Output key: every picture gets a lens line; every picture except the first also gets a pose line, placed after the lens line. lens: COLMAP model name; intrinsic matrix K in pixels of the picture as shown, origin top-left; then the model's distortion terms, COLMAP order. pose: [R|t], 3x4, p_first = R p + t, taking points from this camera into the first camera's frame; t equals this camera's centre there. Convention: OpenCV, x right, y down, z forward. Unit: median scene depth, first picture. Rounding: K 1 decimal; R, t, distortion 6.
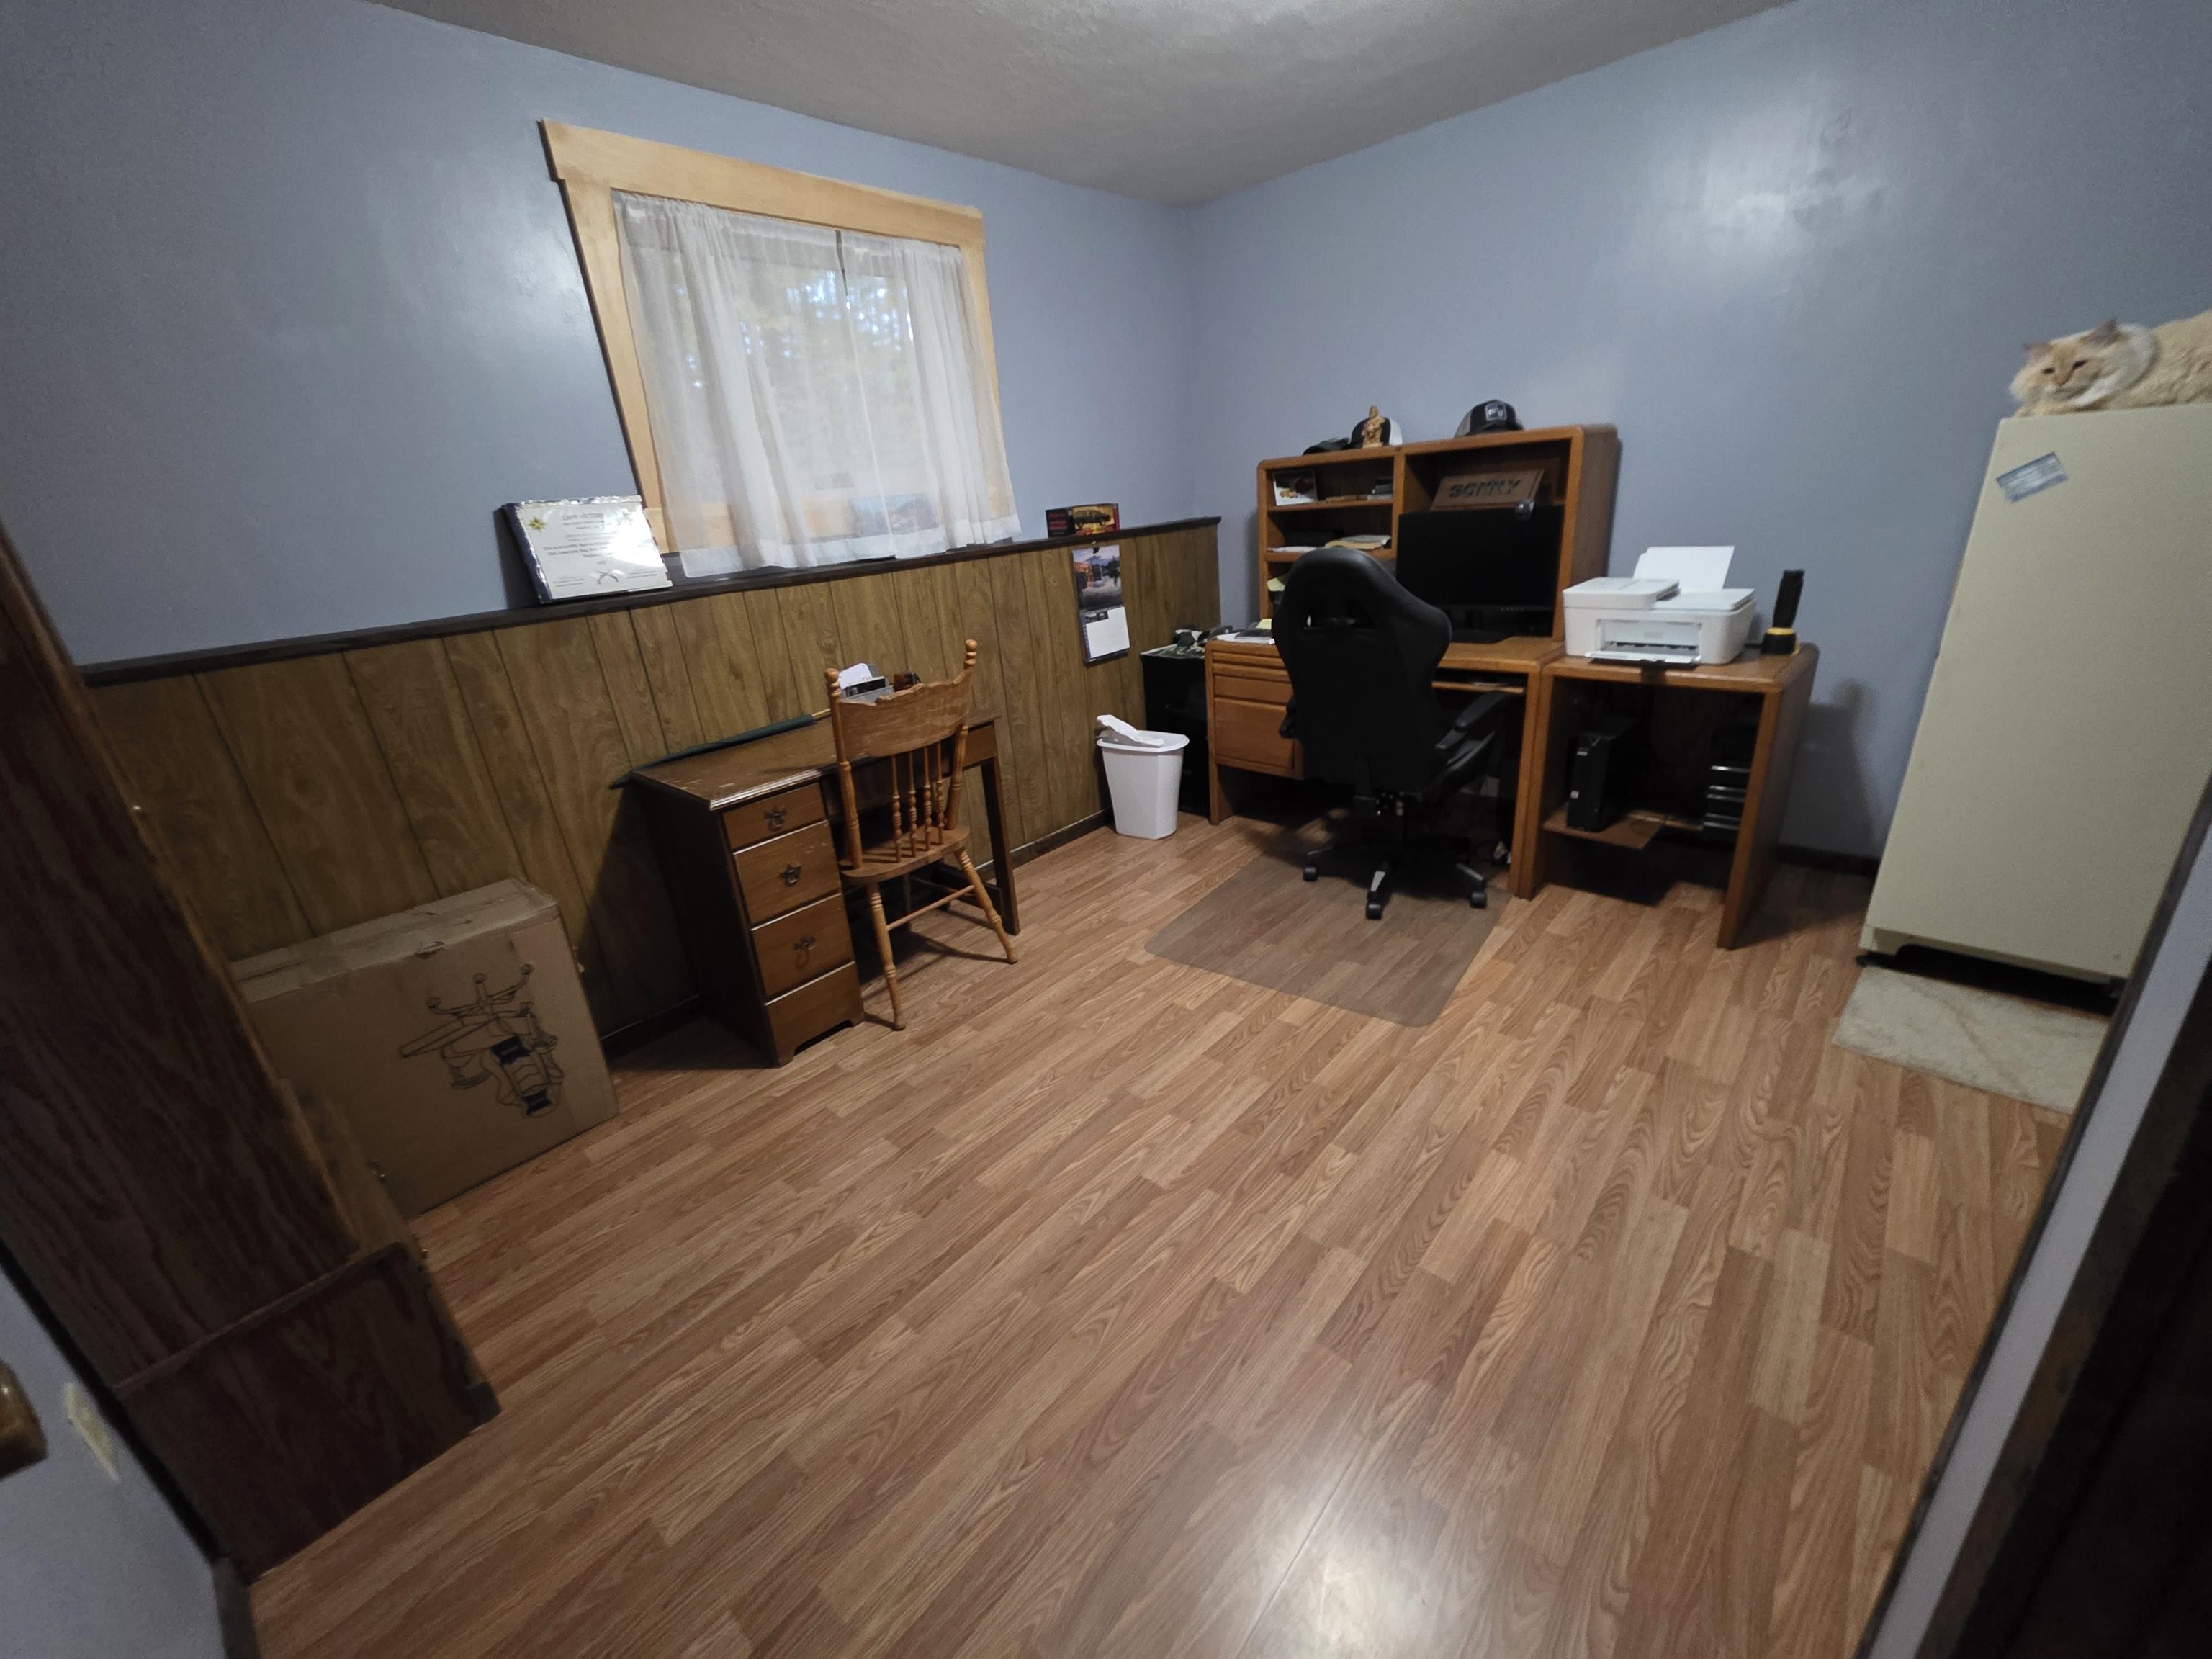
lens RADIAL K [[882.6, 0, 1114.8], [0, 882.6, 830.0], [0, 0, 1]] dist [0.002575, -0.000772]
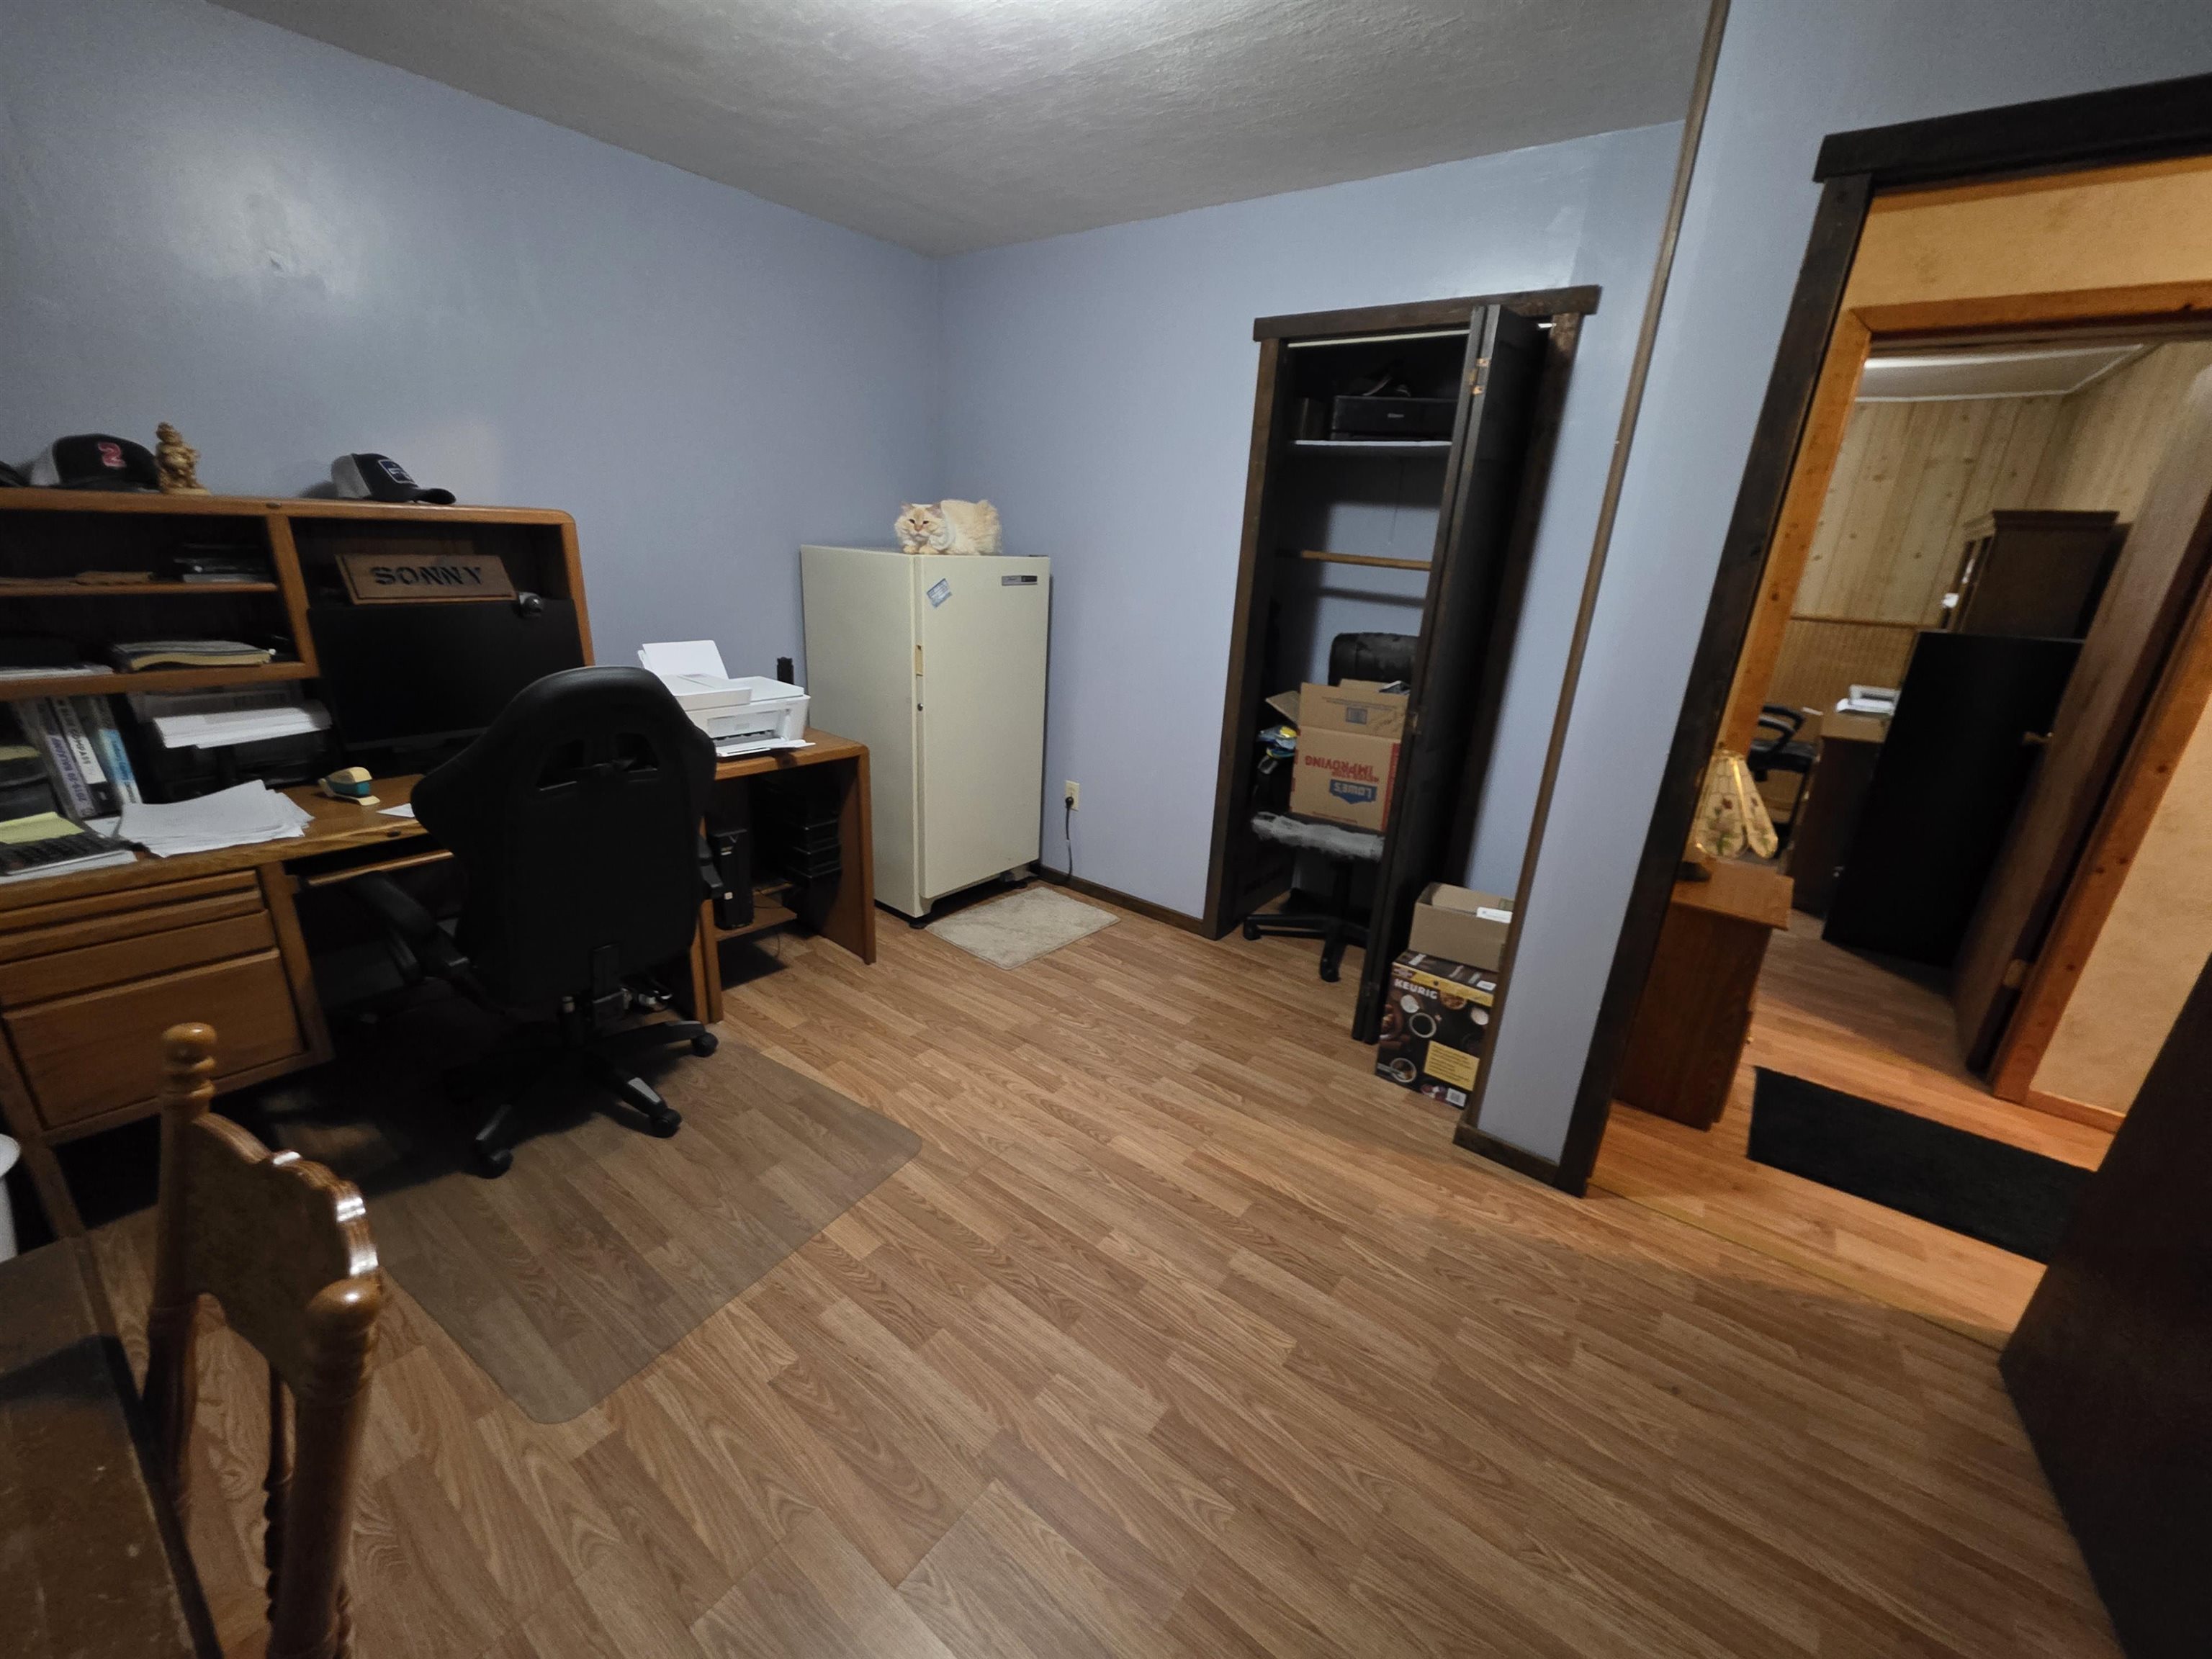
lens RADIAL K [[882.6, 0, 1091.9], [0, 882.6, 836.4], [0, 0, 1]] dist [0.002575, -0.000772]
pose [[-0.067413, -0.254817, 0.964637, -0.585121], [0.314507, 0.912117, 0.262923, -0.319919], [-0.946858, 0.321110, 0.018653, 0.839740]]
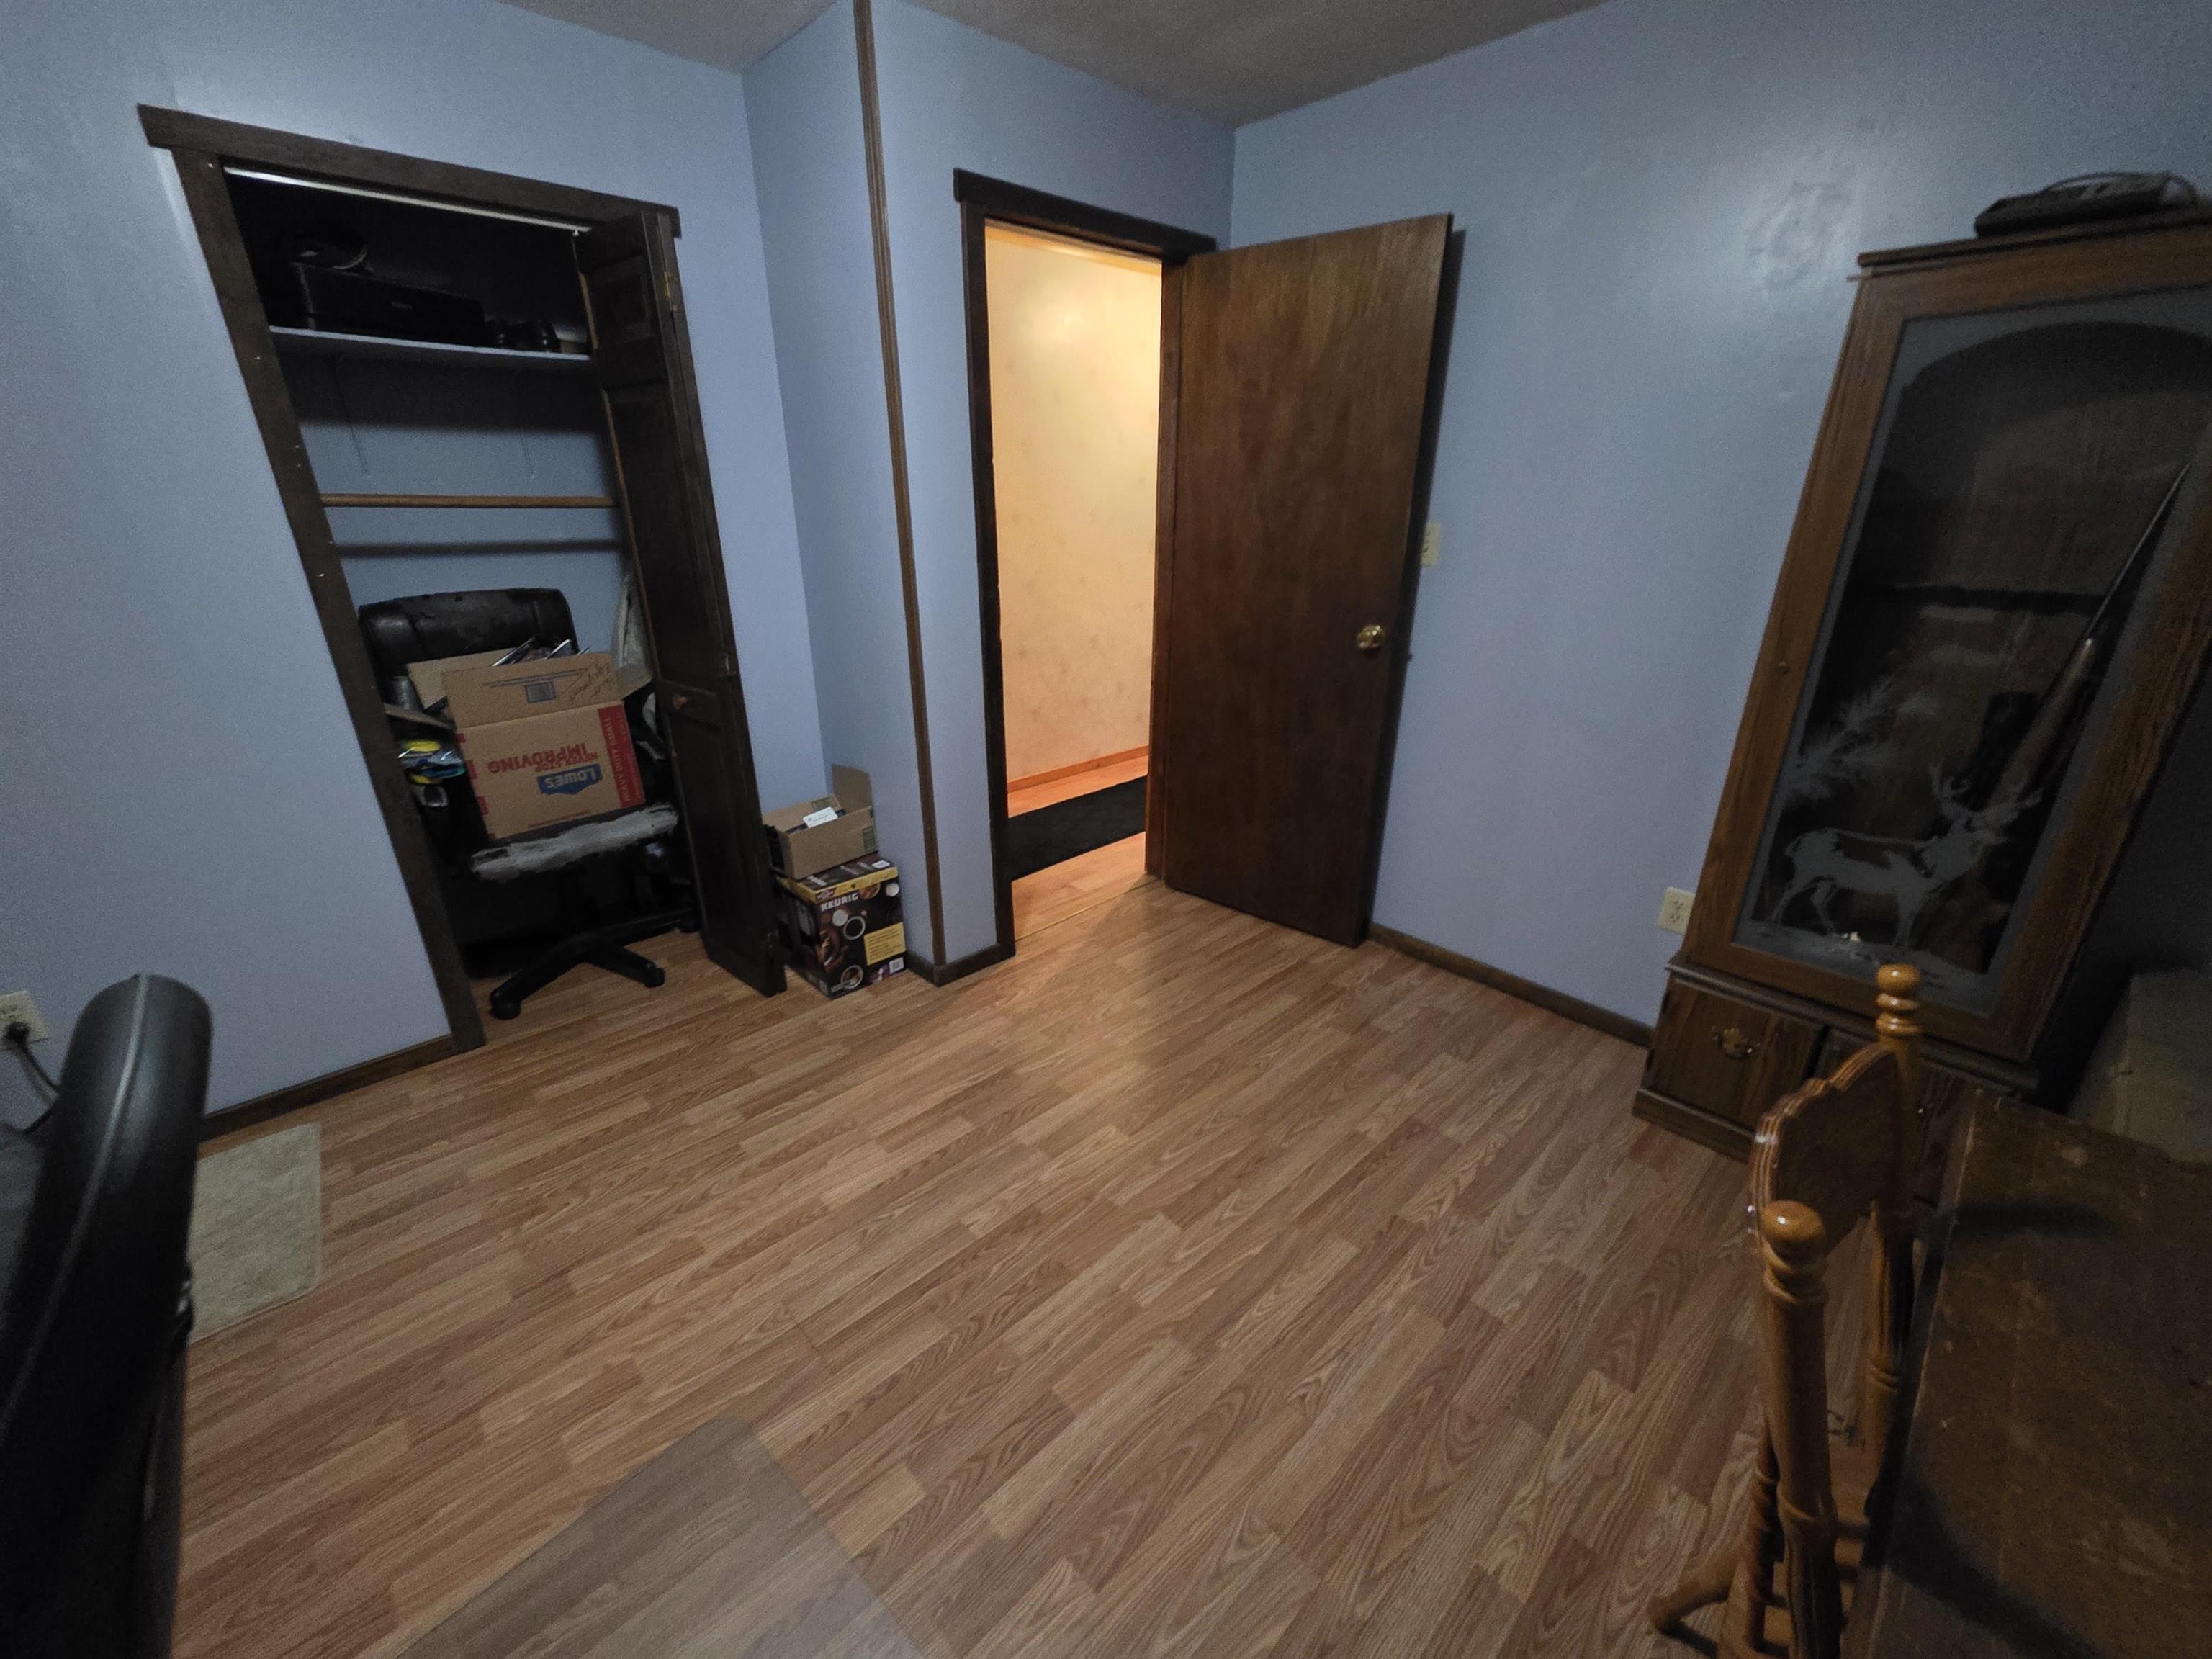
lens RADIAL K [[882.6, 0, 1116.4], [0, 882.6, 836.7], [0, 0, 1]] dist [0.002575, -0.000772]
pose [[-0.992982, 0.043667, 0.109906, -0.023866], [0.106763, 0.730739, 0.674257, -0.576661], [-0.050870, 0.681259, -0.730273, 1.387826]]
